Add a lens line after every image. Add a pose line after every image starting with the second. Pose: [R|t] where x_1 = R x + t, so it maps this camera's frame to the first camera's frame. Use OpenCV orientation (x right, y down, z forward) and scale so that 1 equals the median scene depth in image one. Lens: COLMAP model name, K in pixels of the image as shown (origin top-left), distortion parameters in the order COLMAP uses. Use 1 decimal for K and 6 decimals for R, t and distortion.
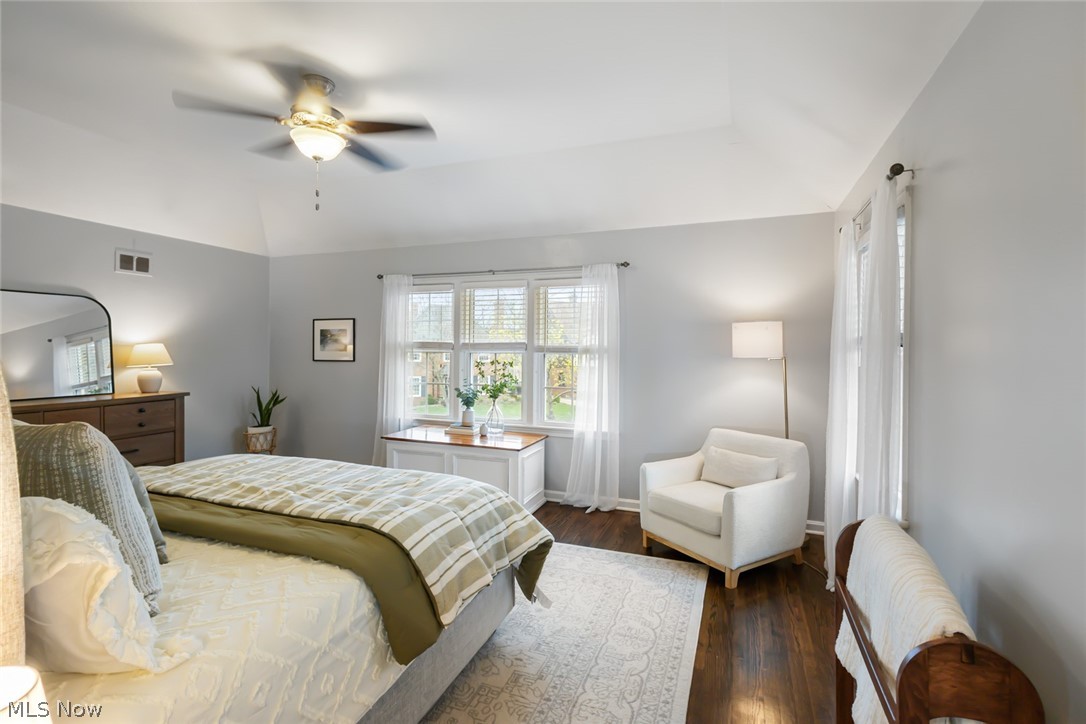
lens RADIAL K [[509.6, 0, 543.0], [0, 509.6, 362.0], [0, 0, 1]] dist [-0.001559, -0.000308]
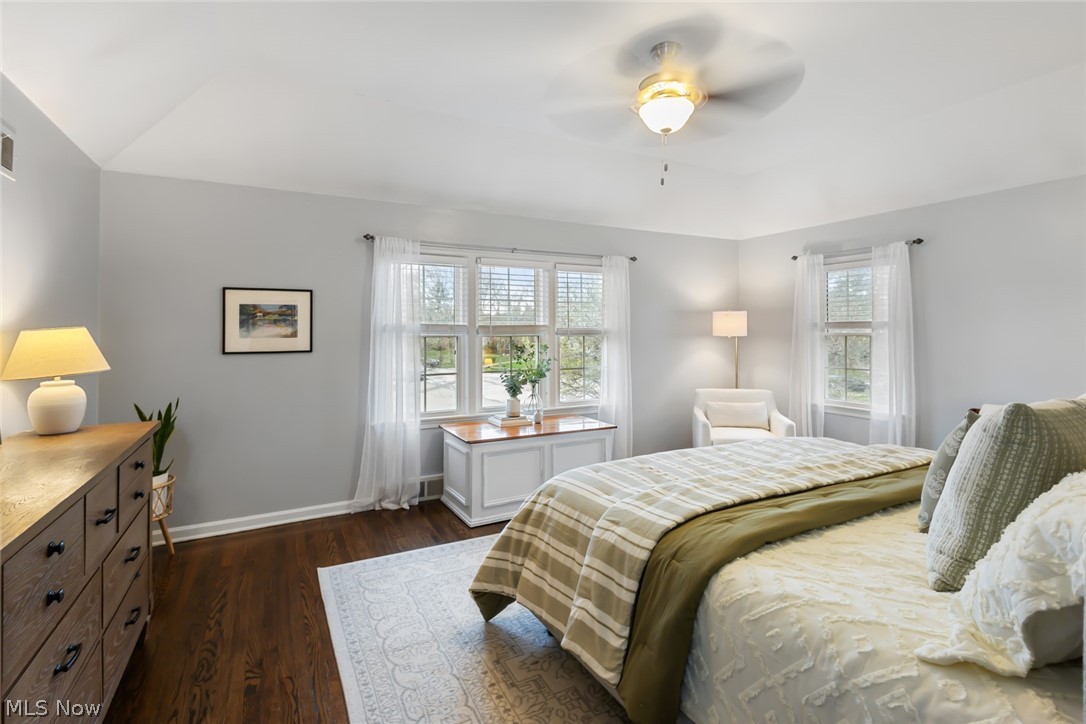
lens RADIAL K [[527.9, 0, 537.0], [0, 527.9, 336.3], [0, 0, 1]] dist [0.000394, -0.000740]
pose [[0.658118, -0.016666, 0.752731, -0.849577], [0.025439, 0.999676, -0.000108, -0.017274], [-0.752485, 0.019220, 0.658329, 0.347268]]
